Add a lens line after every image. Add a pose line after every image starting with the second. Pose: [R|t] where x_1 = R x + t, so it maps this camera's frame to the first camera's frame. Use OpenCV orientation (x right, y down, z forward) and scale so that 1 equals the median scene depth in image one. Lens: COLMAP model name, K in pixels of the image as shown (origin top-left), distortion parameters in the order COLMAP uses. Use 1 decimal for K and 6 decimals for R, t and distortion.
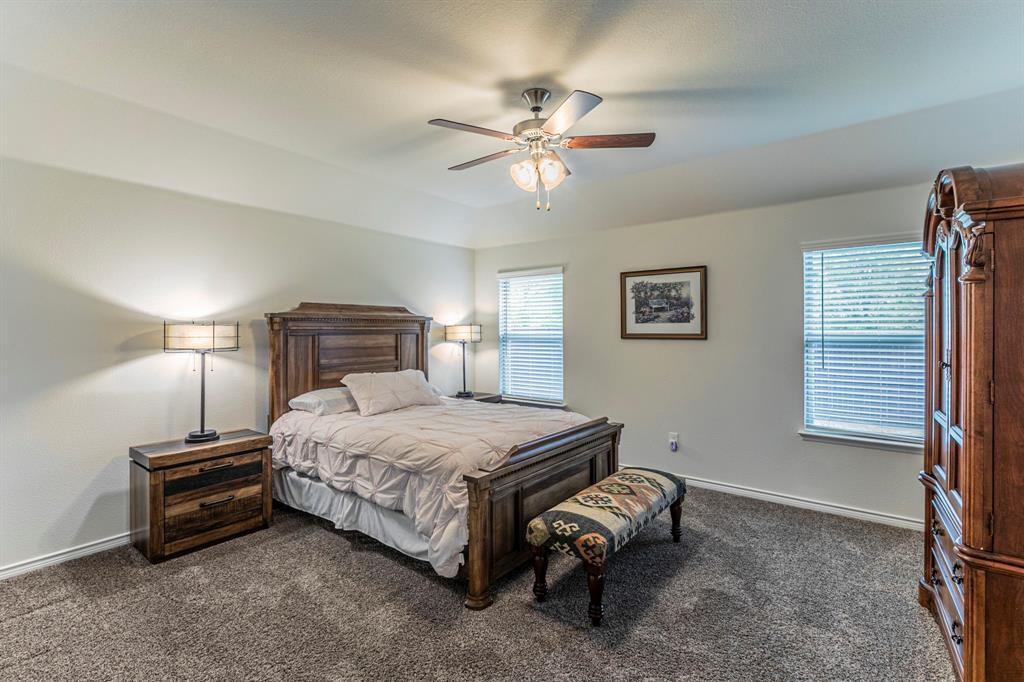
lens RADIAL K [[466.5, 0, 508.9], [0, 466.5, 336.3], [0, 0, 1]] dist [-0.001123, -0.000074]
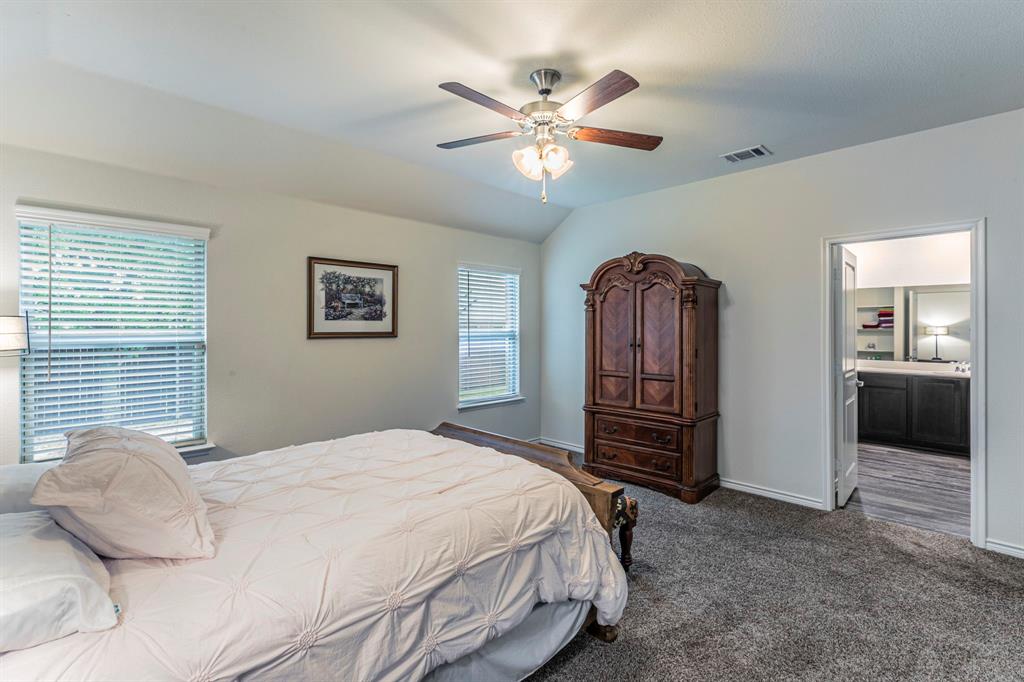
lens RADIAL K [[466.5, 0, 508.9], [0, 466.5, 336.3], [0, 0, 1]] dist [-0.001123, -0.000074]
pose [[0.123837, -0.016171, 0.992171, -0.552644], [0.012228, 0.999816, 0.014769, -0.007458], [-0.992227, 0.010303, 0.124012, 0.602658]]
